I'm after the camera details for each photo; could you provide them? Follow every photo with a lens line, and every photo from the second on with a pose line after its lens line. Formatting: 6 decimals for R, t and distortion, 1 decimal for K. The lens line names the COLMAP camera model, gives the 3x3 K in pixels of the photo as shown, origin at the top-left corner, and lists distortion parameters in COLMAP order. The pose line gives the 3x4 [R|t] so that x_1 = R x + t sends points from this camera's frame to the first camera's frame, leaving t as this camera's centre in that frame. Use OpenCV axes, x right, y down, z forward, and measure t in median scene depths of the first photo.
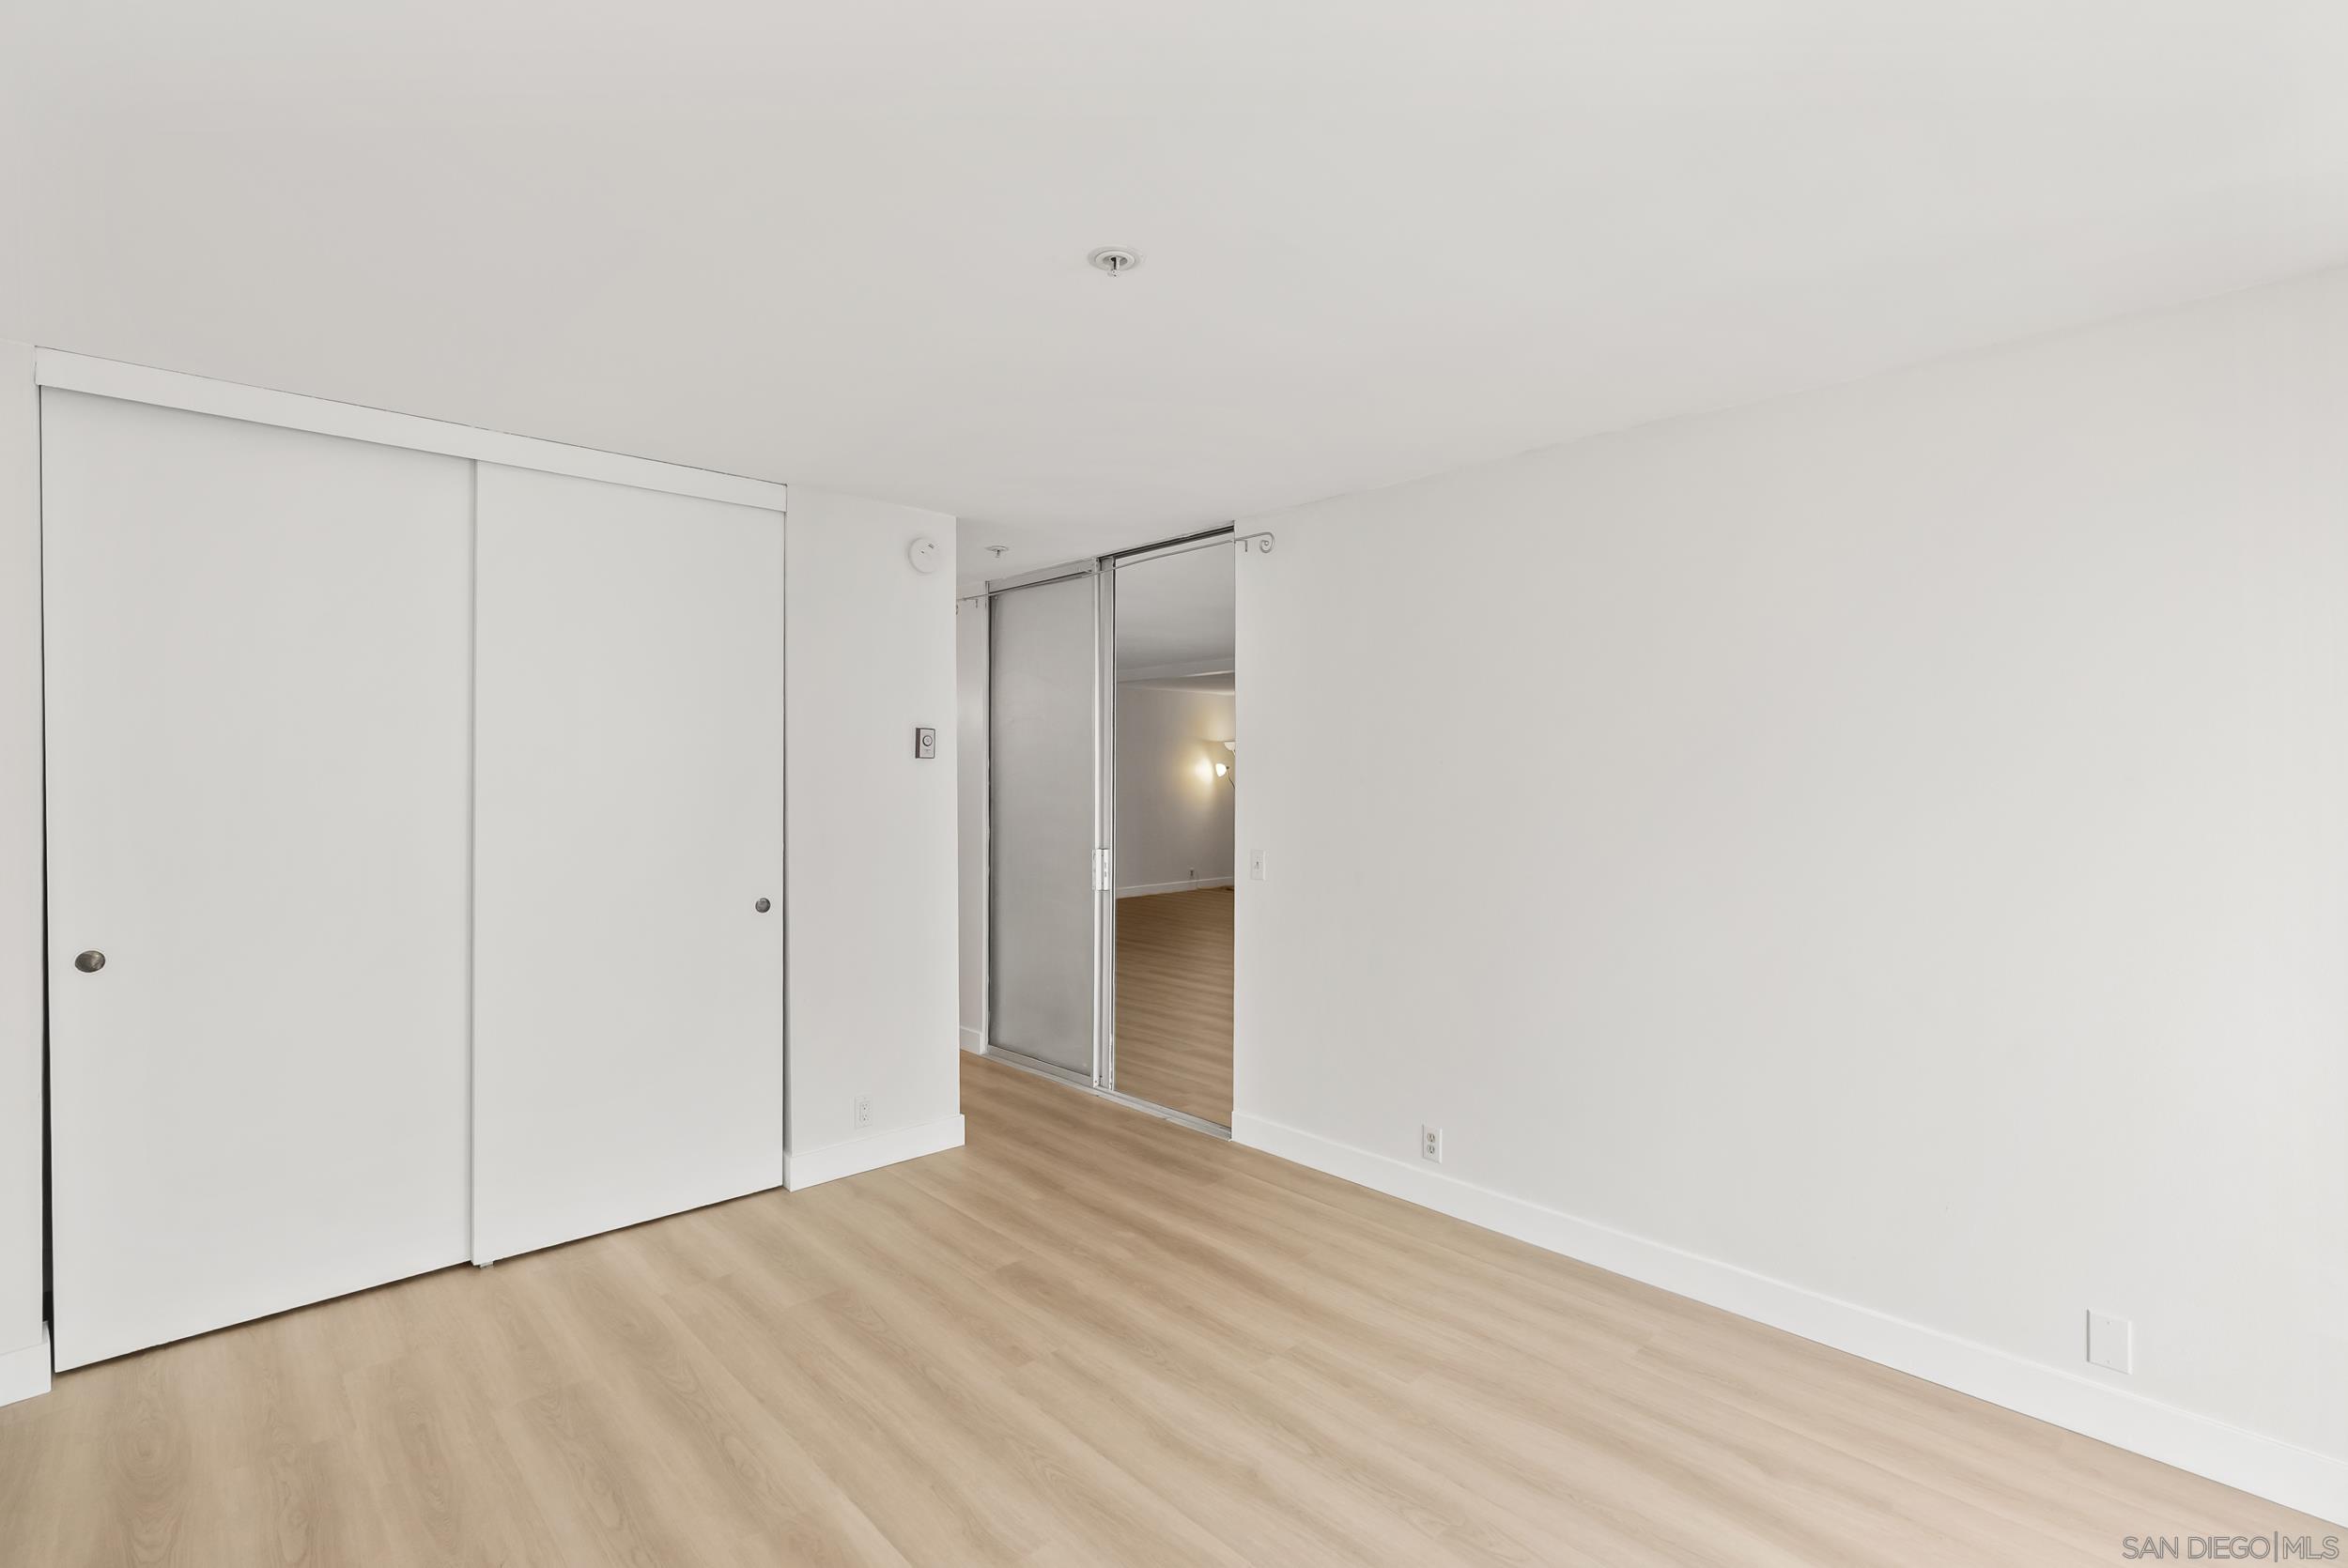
lens RADIAL K [[1066.3, 0, 1170.7], [0, 1066.3, 769.6], [0, 0, 1]] dist [0.000215, 0.001170]
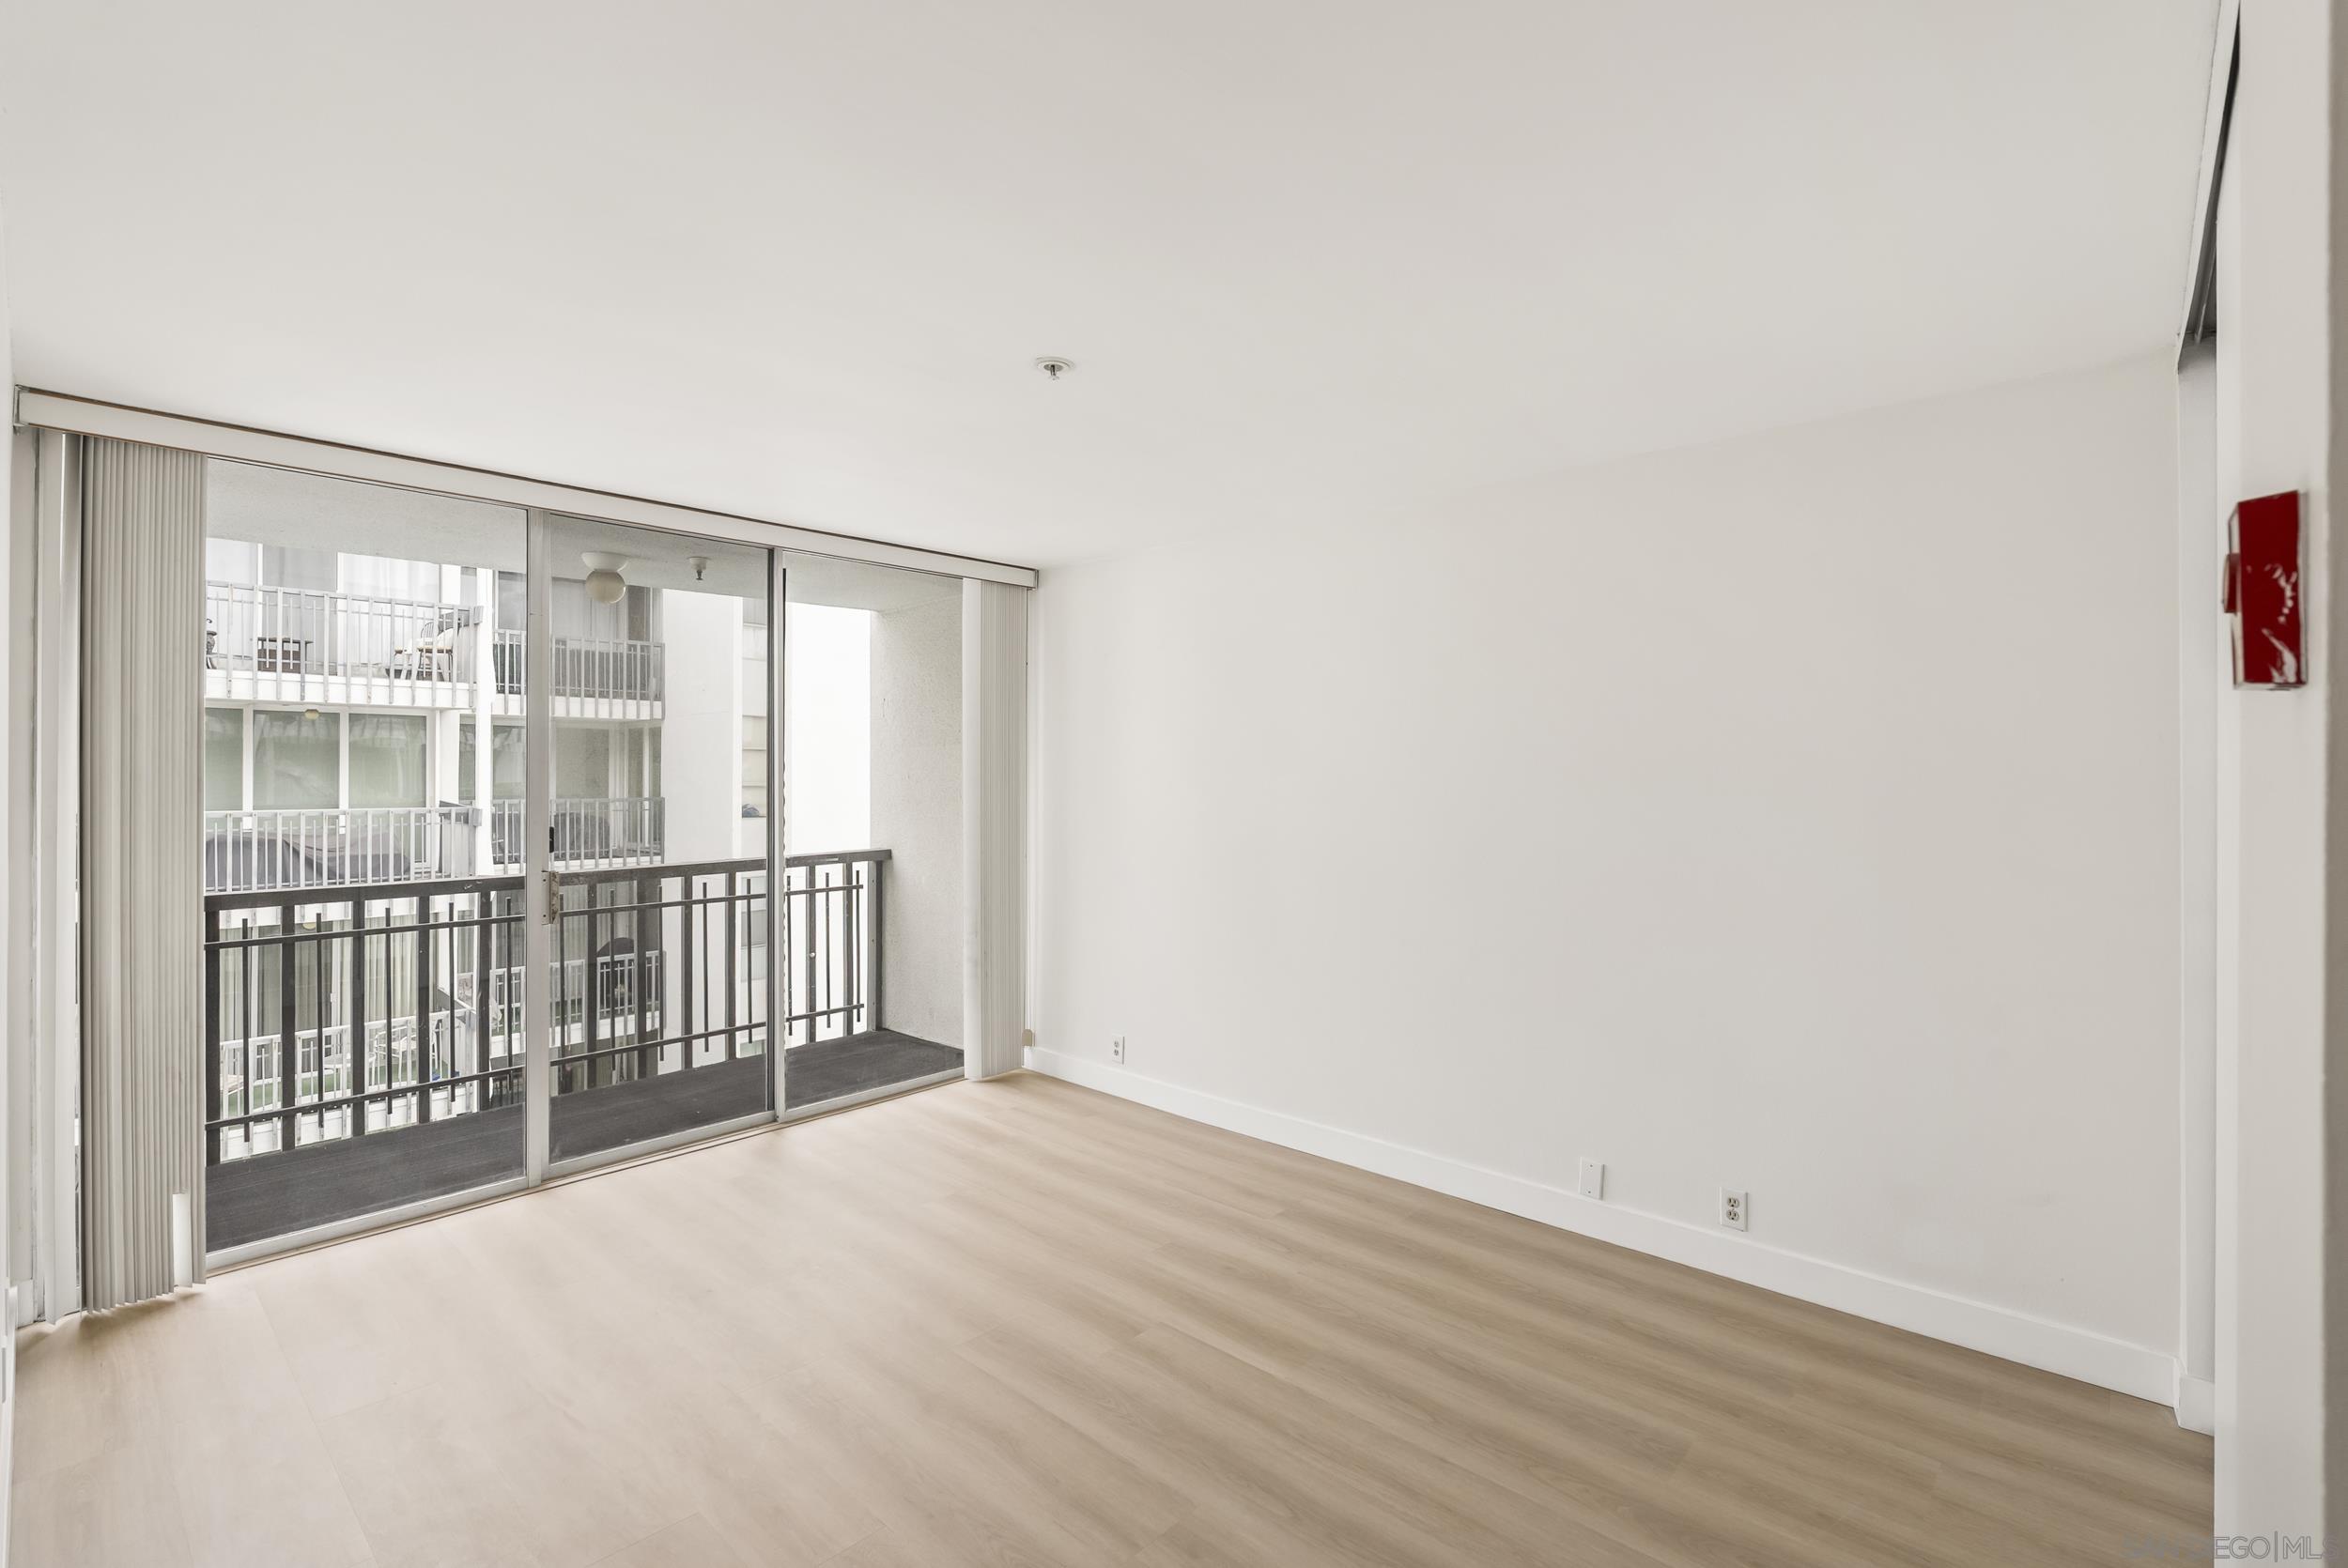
lens RADIAL K [[1066.3, 0, 1170.7], [0, 1066.3, 769.6], [0, 0, 1]] dist [0.000215, 0.001170]
pose [[-0.997499, -0.002592, -0.070632, -0.087566], [-0.001802, 0.999935, -0.011243, 0.009338], [0.070656, -0.011087, -0.997439, 1.974740]]
